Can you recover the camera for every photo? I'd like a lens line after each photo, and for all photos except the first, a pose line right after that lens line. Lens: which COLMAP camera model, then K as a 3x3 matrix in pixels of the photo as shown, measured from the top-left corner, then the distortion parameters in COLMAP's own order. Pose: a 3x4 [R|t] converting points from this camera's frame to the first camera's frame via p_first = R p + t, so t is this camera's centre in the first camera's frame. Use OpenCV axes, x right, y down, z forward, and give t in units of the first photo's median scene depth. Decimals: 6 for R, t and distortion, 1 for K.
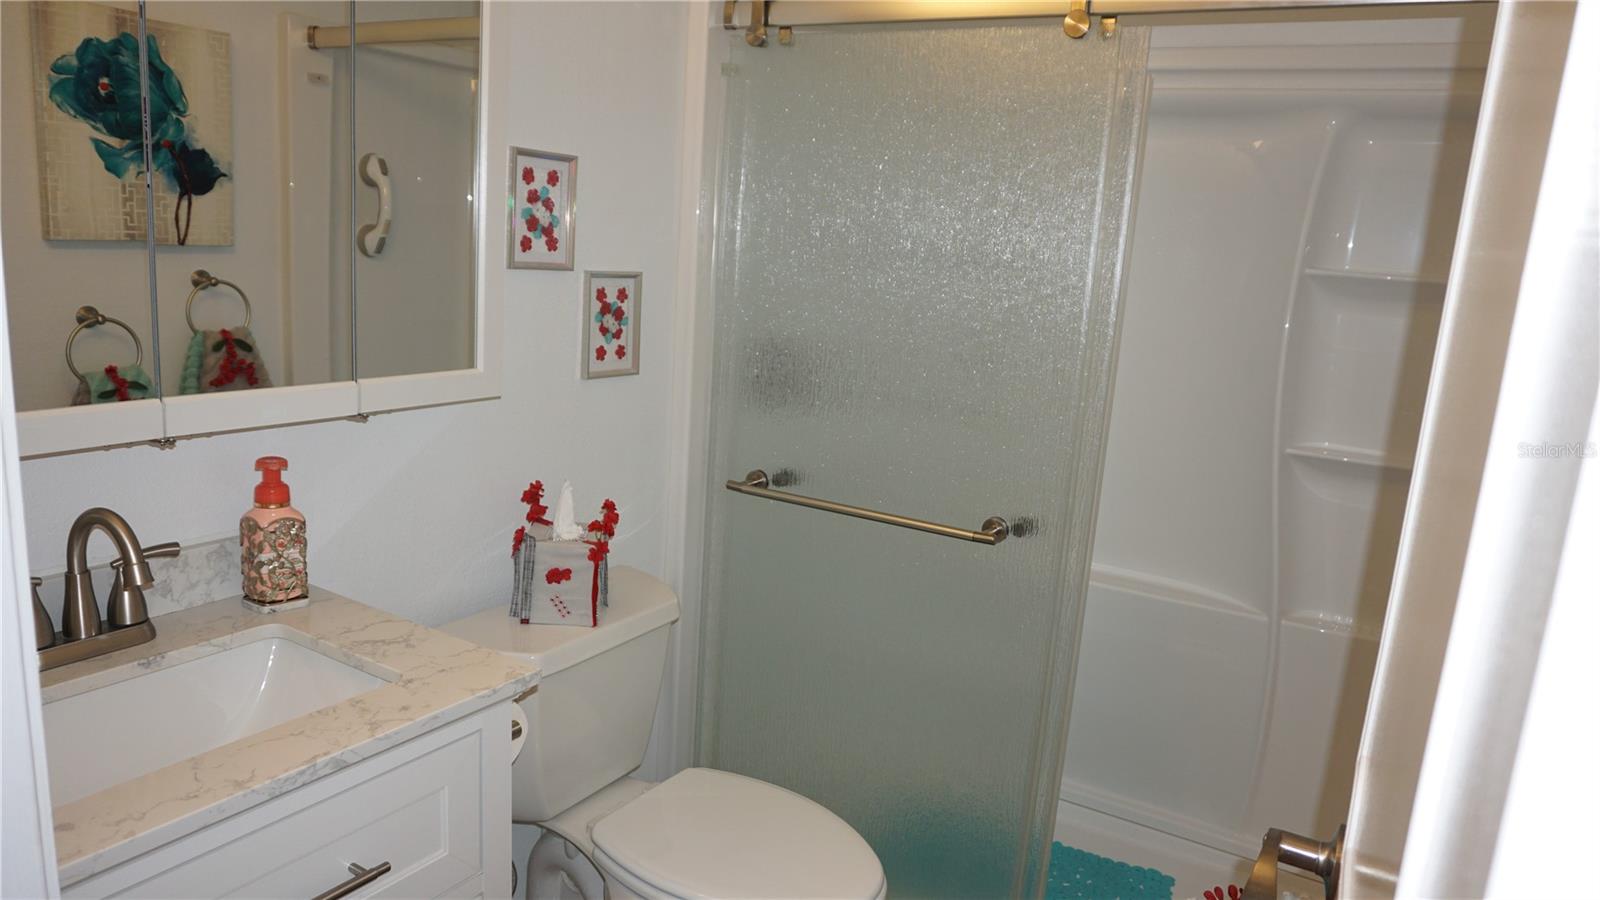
lens RADIAL K [[1075.7, 0, 803.5], [0, 1075.7, 459.3], [0, 0, 1]] dist [-0.066539, 0.035732]
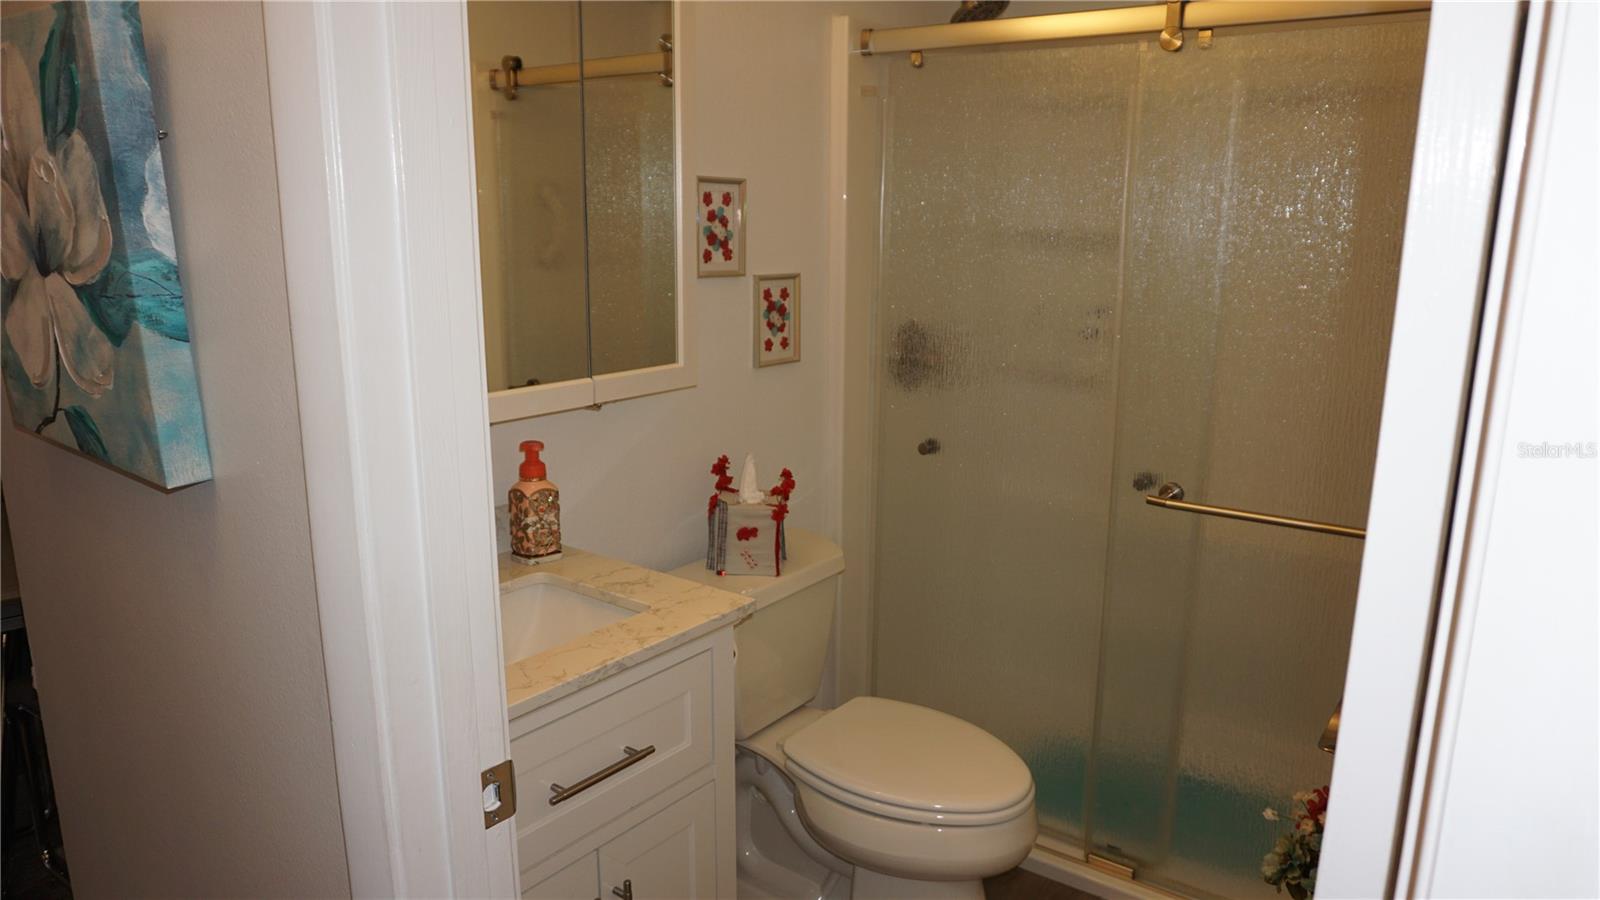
lens RADIAL K [[1082.0, 0, 799.3], [0, 1082.0, 460.2], [0, 0, 1]] dist [-0.054980, 0.042667]
pose [[0.993322, -0.035964, -0.109631, -0.035772], [0.037957, 0.999149, 0.016151, 0.009485], [0.108957, -0.020205, 0.993841, -0.189345]]
